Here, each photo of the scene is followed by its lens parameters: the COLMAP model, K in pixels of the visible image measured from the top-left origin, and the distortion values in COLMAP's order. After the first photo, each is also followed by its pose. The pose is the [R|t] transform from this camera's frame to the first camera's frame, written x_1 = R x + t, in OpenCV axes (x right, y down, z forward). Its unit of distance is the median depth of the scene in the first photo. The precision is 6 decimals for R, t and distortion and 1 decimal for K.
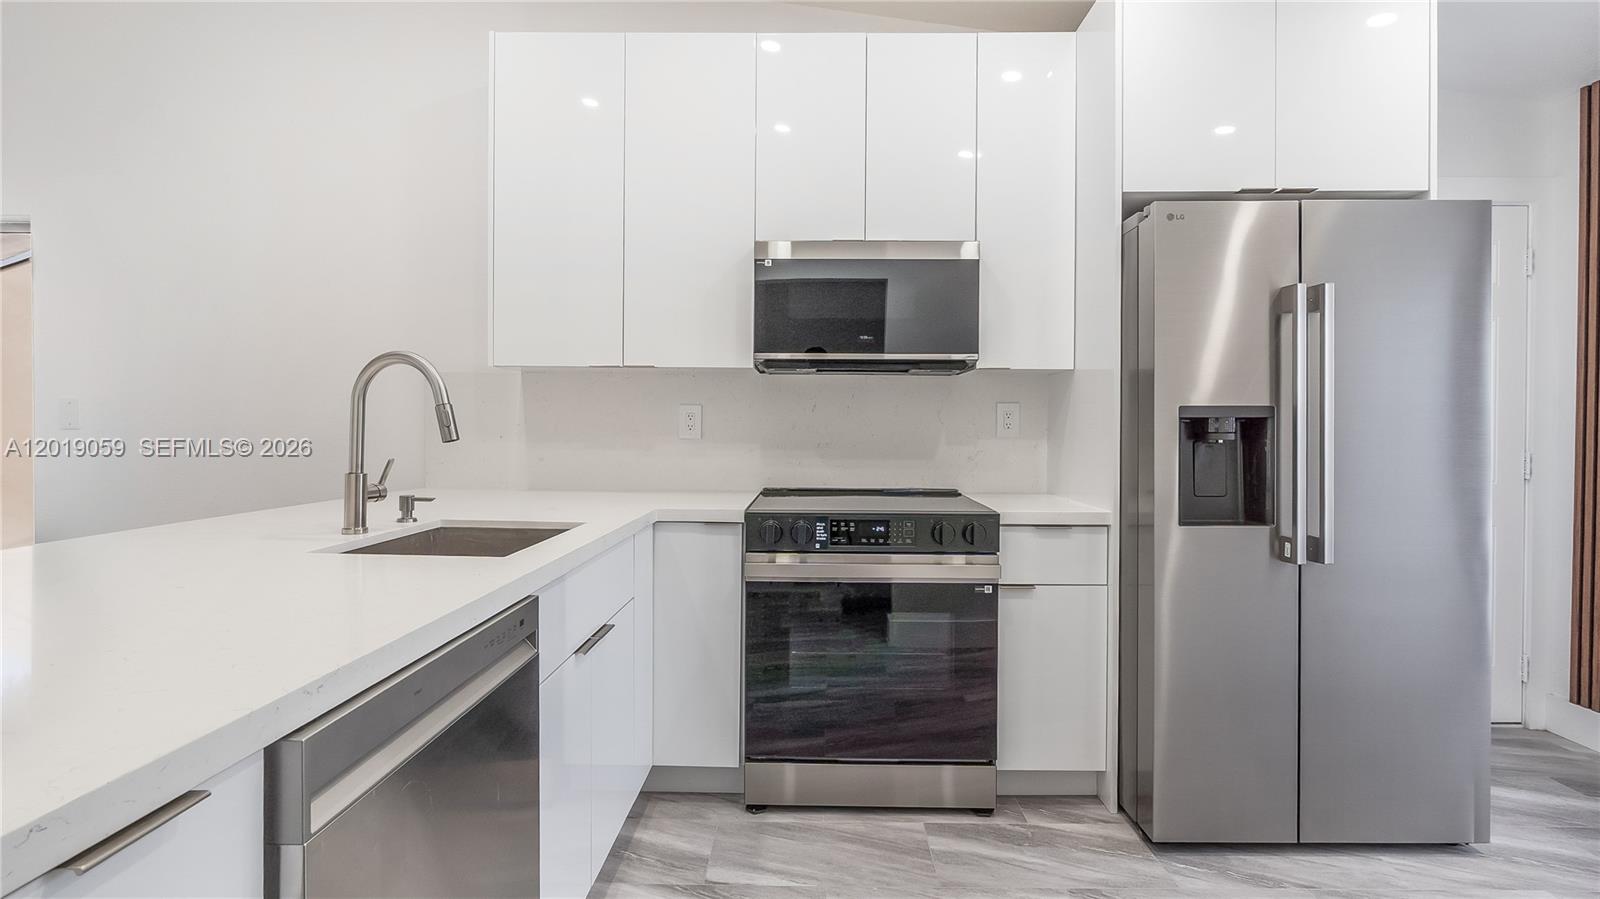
lens RADIAL K [[730.8, 0, 808.2], [0, 730.8, 439.2], [0, 0, 1]] dist [-0.000106, -0.000017]
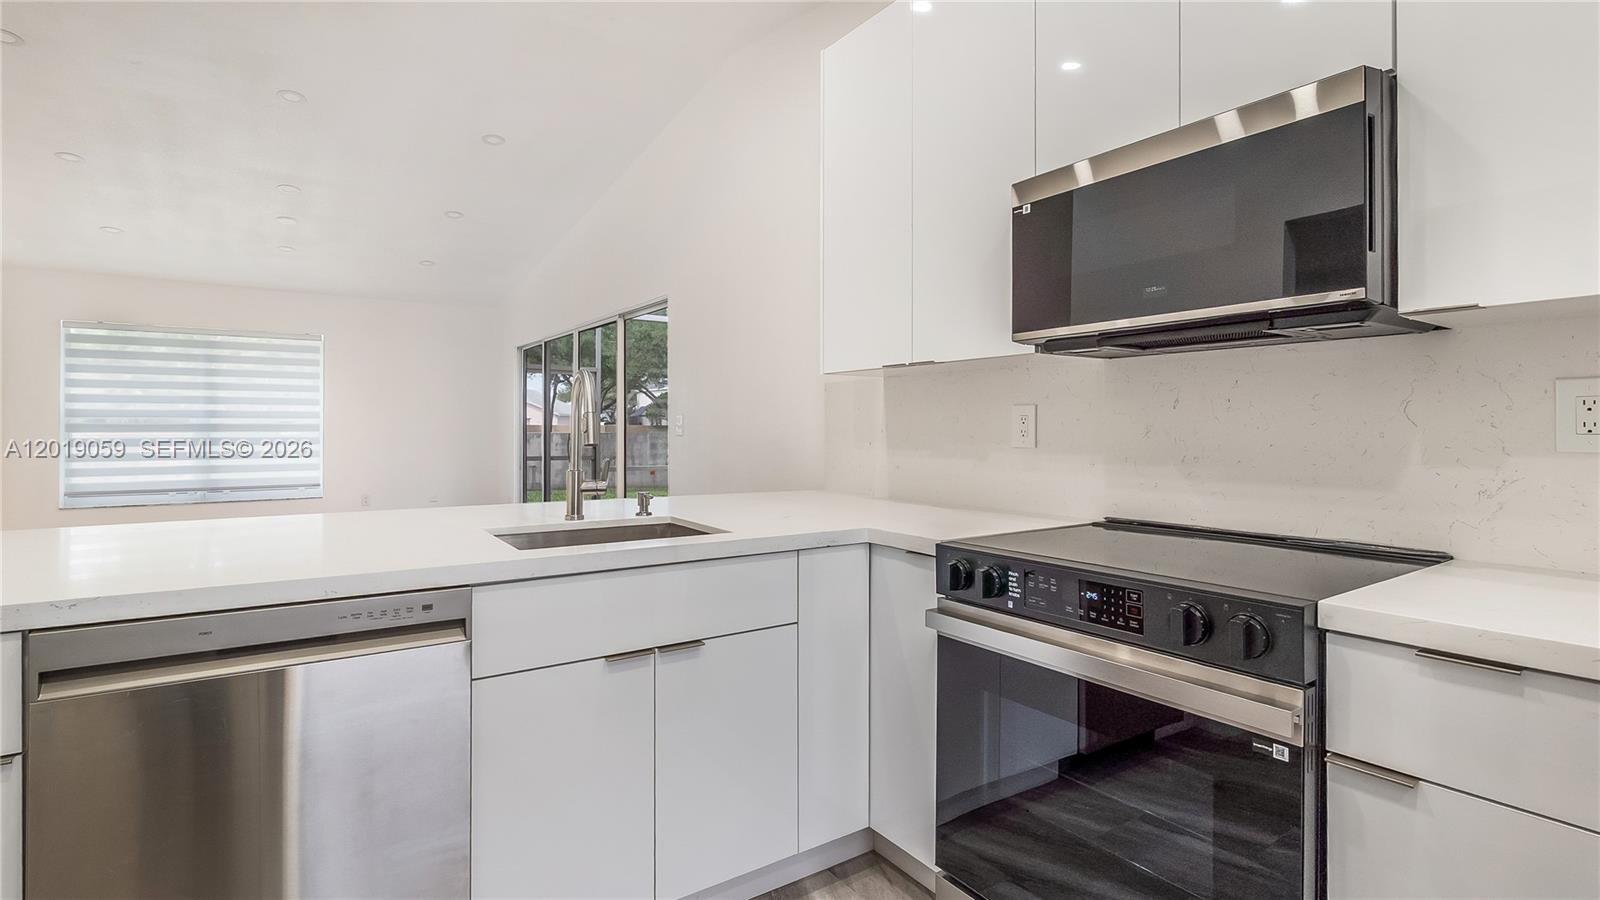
lens RADIAL K [[745.0, 0, 803.7], [0, 745.0, 435.6], [0, 0, 1]] dist [-0.004500, -0.000107]
pose [[0.593522, -0.000237, -0.804818, 0.452556], [-0.013367, 0.999859, -0.010152, -0.002789], [0.804707, 0.016783, 0.593436, 0.420030]]
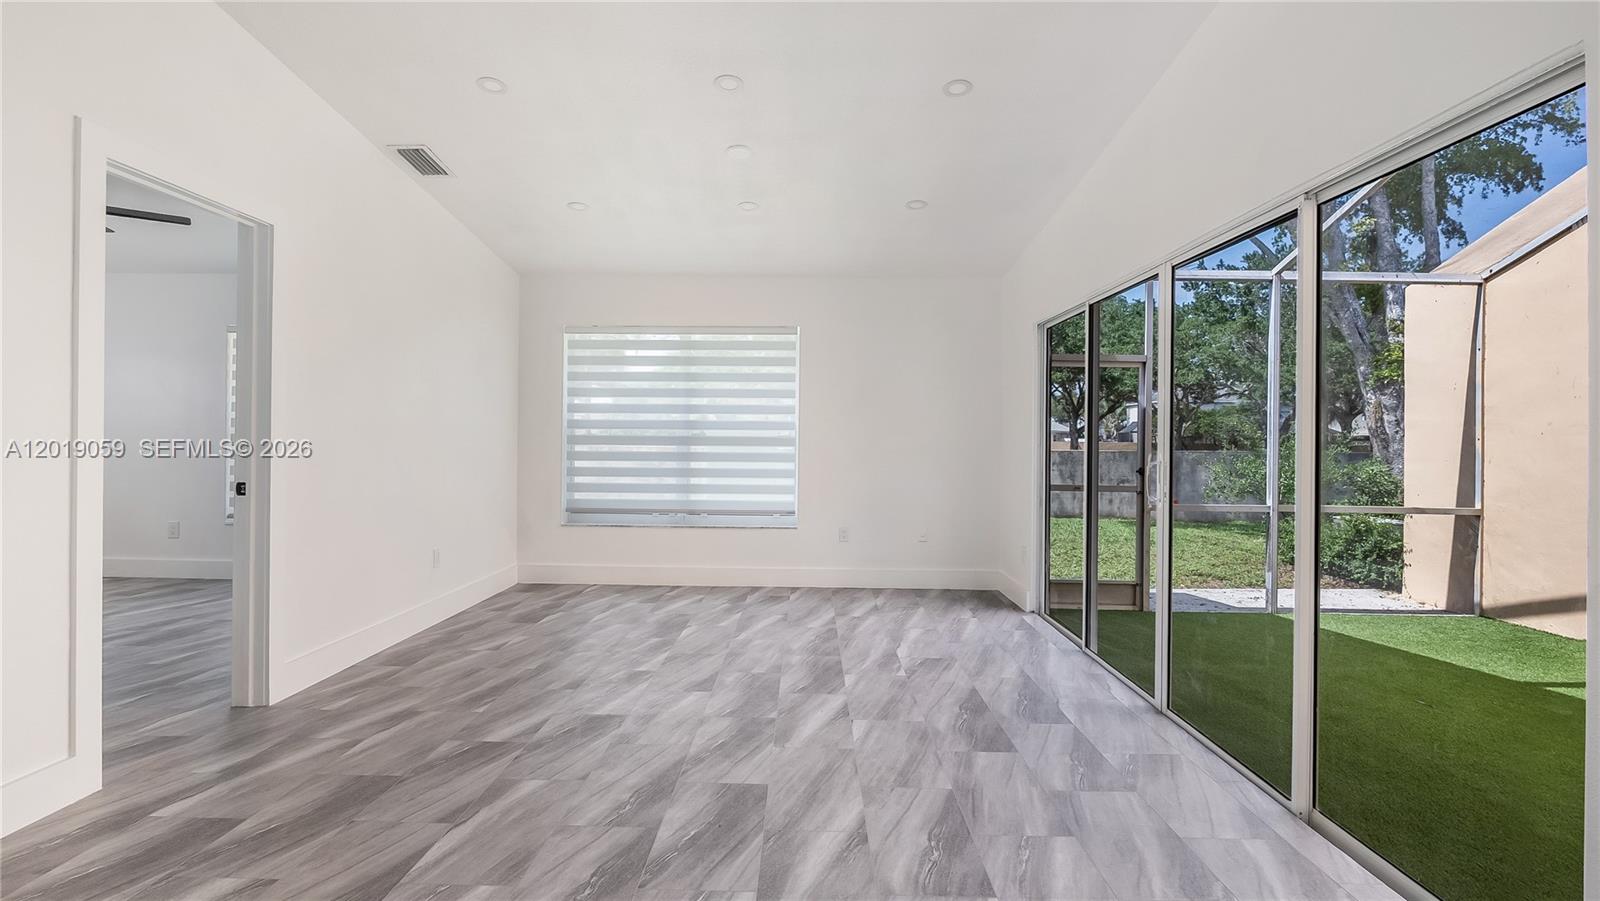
lens RADIAL K [[753.0, 0, 802.2], [0, 753.0, 443.3], [0, 0, 1]] dist [-0.005861, -0.000095]
pose [[0.013253, -0.006518, -0.999891, -0.740096], [-0.031843, 0.999469, -0.006937, -0.018528], [0.999405, 0.031931, 0.013038, 0.632435]]
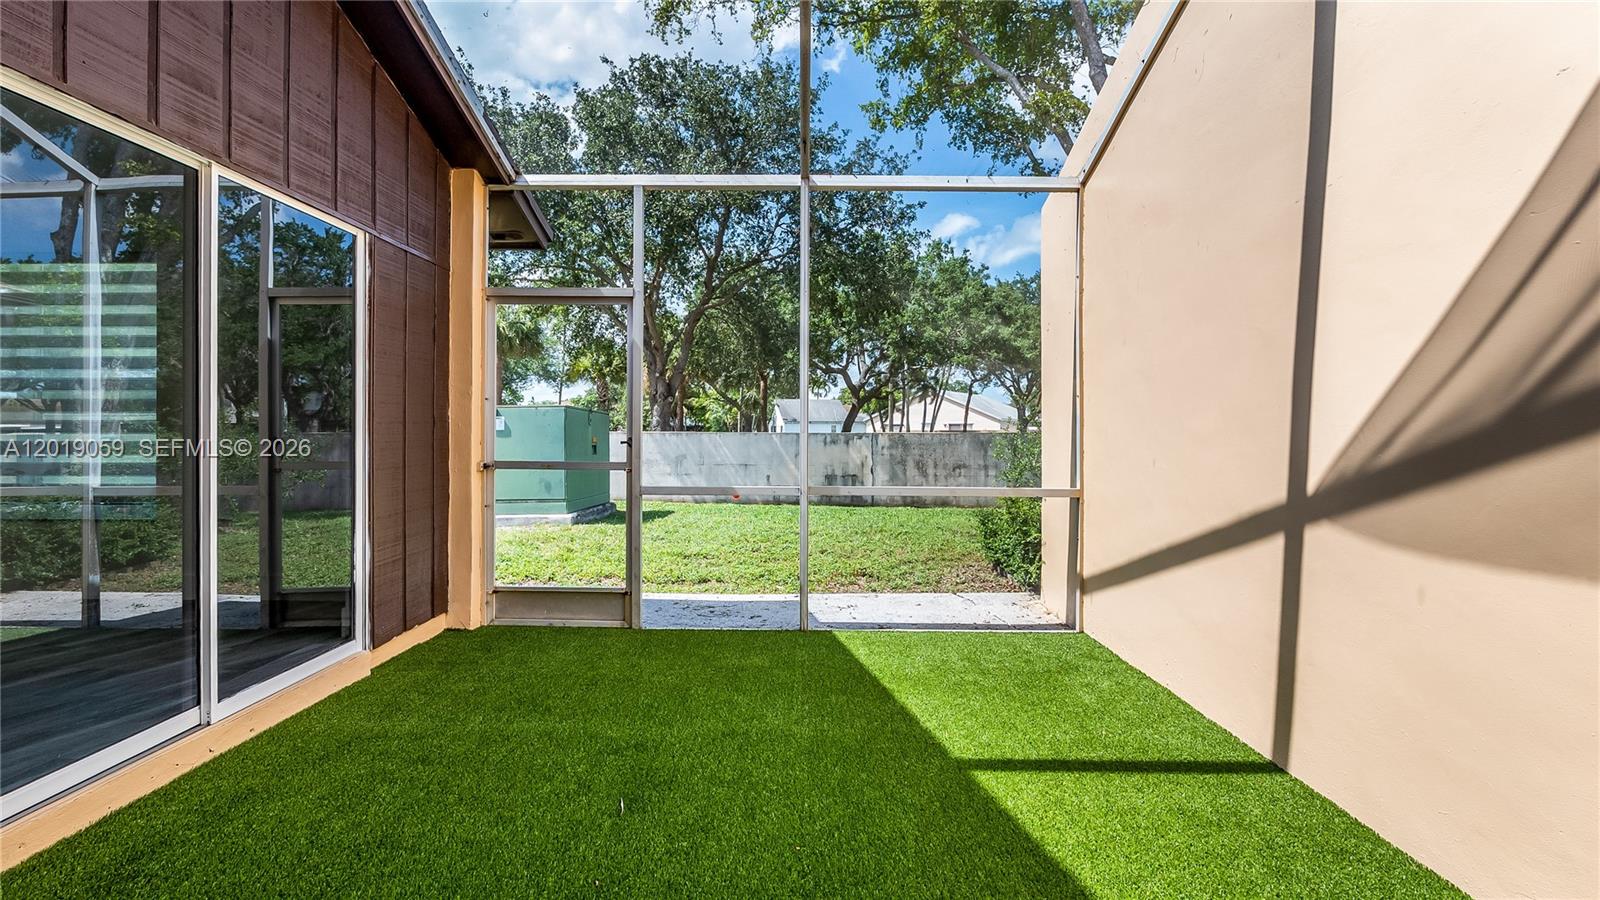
lens RADIAL K [[745.0, 0, 803.7], [0, 745.0, 435.6], [0, 0, 1]] dist [-0.004500, -0.000107]
pose [[0.020240, -0.007668, -0.999766, -1.400757], [-0.023650, 0.999687, -0.008146, 0.011530], [0.999515, 0.023809, 0.020053, 2.310335]]
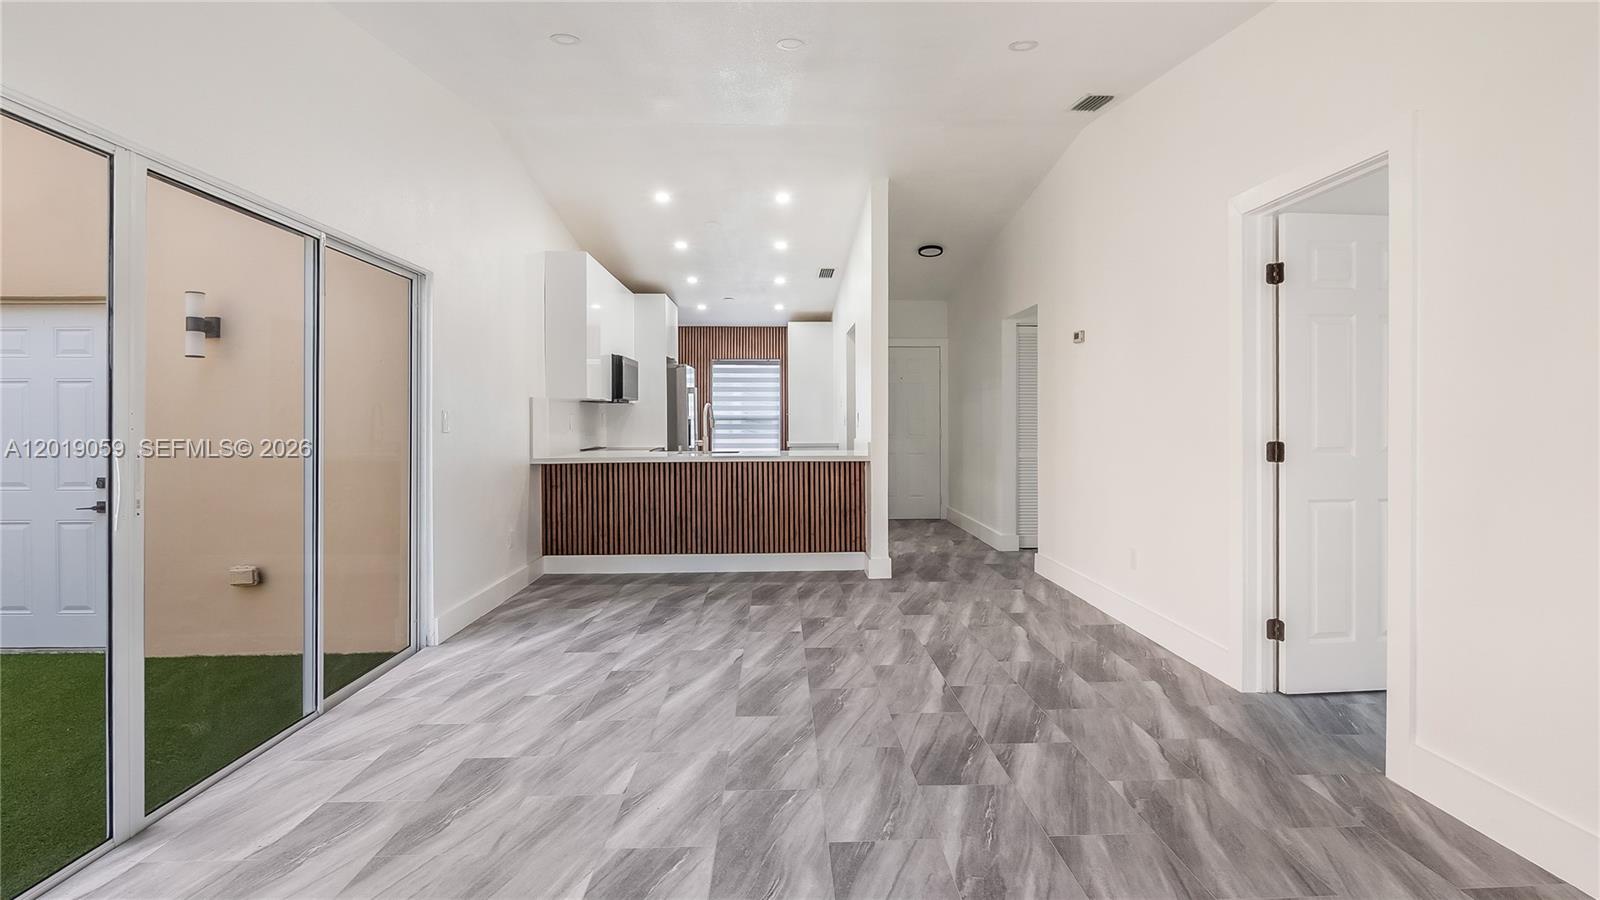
lens RADIAL K [[745.0, 0, 803.7], [0, 745.0, 435.6], [0, 0, 1]] dist [-0.004500, -0.000107]
pose [[-0.056261, -0.028956, 0.997996, -3.184108], [0.024239, 0.999245, 0.030359, -0.047852], [-0.998122, 0.025898, -0.055516, 0.551207]]
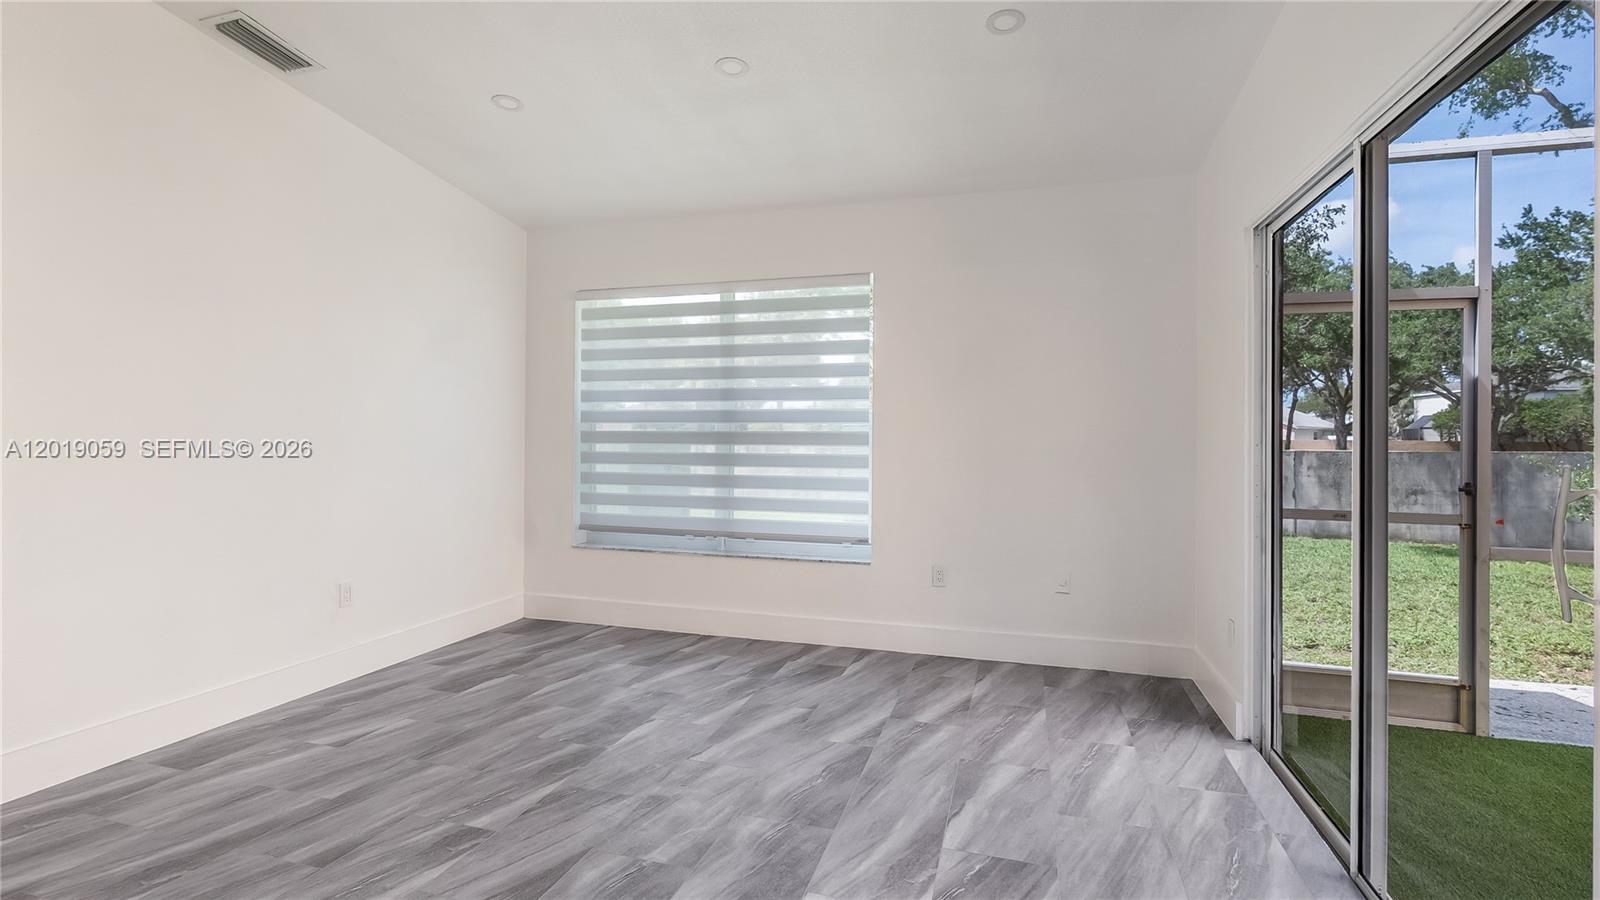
lens RADIAL K [[745.0, 0, 803.7], [0, 745.0, 435.6], [0, 0, 1]] dist [-0.004500, -0.000107]
pose [[-0.263423, -0.015700, -0.964553, -1.588848], [-0.031454, 0.999476, -0.007678, -0.030169], [0.964168, 0.028316, -0.263778, 0.967019]]
